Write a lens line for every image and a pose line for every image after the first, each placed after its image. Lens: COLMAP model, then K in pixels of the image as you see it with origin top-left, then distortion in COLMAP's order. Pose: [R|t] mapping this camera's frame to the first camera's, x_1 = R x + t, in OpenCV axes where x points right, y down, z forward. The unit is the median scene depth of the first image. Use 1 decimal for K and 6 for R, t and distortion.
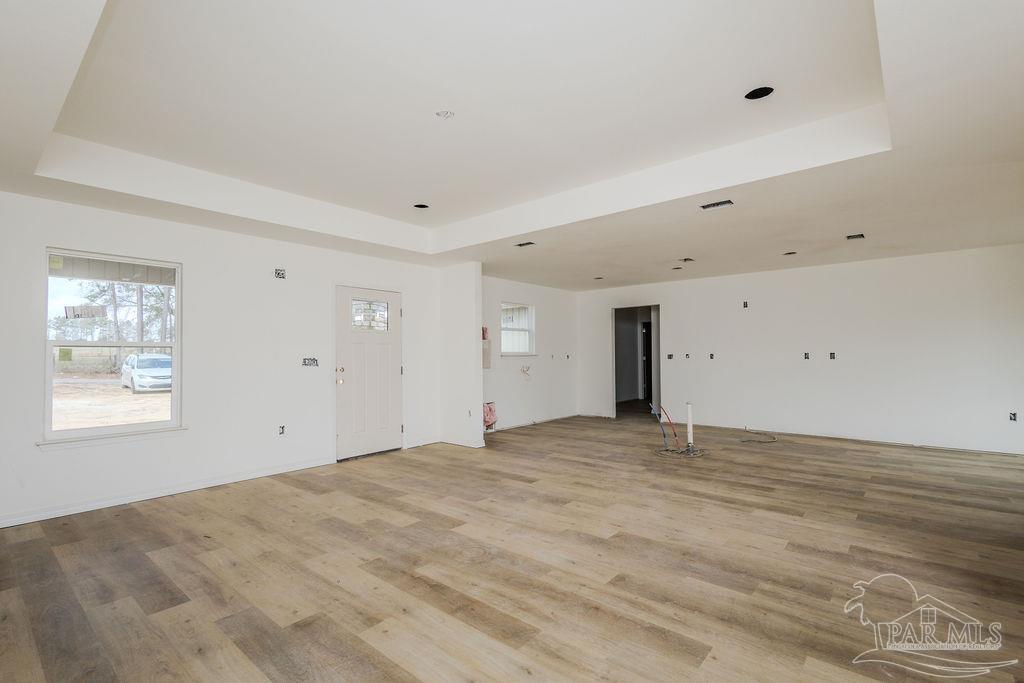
lens RADIAL K [[478.4, 0, 510.1], [0, 478.4, 345.0], [0, 0, 1]] dist [0.002841, -0.000871]
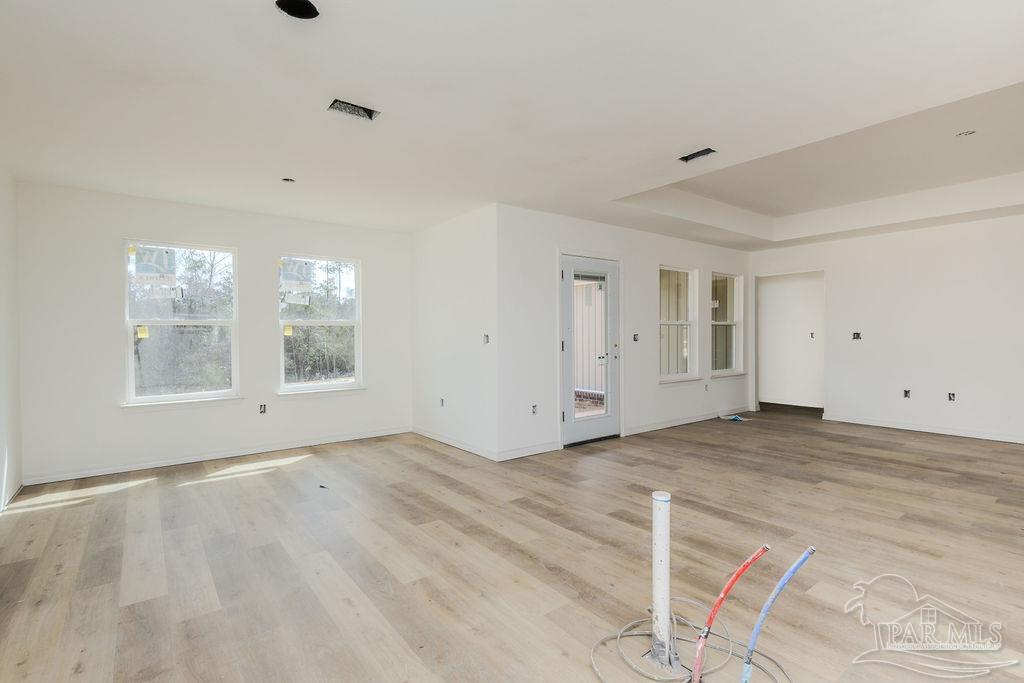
lens RADIAL K [[478.4, 0, 509.1], [0, 478.4, 339.7], [0, 0, 1]] dist [0.002841, -0.000871]
pose [[-0.976827, 0.014386, 0.213546, 0.591297], [0.012370, 0.999865, -0.010774, 0.035070], [-0.213672, -0.007882, -0.976874, 1.936423]]
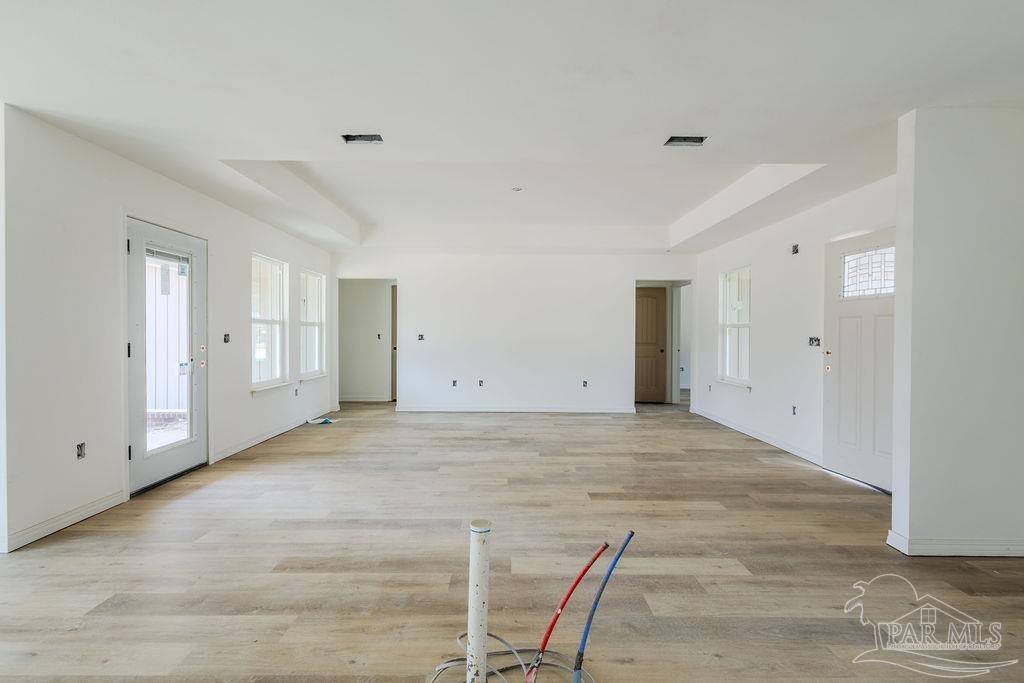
lens RADIAL K [[478.4, 0, 507.1], [0, 478.4, 338.6], [0, 0, 1]] dist [0.002841, -0.000871]
pose [[-0.757208, 0.011904, -0.653065, 0.778556], [0.016356, 0.999866, -0.000738, 0.031087], [0.652969, -0.011240, -0.757301, 1.770483]]
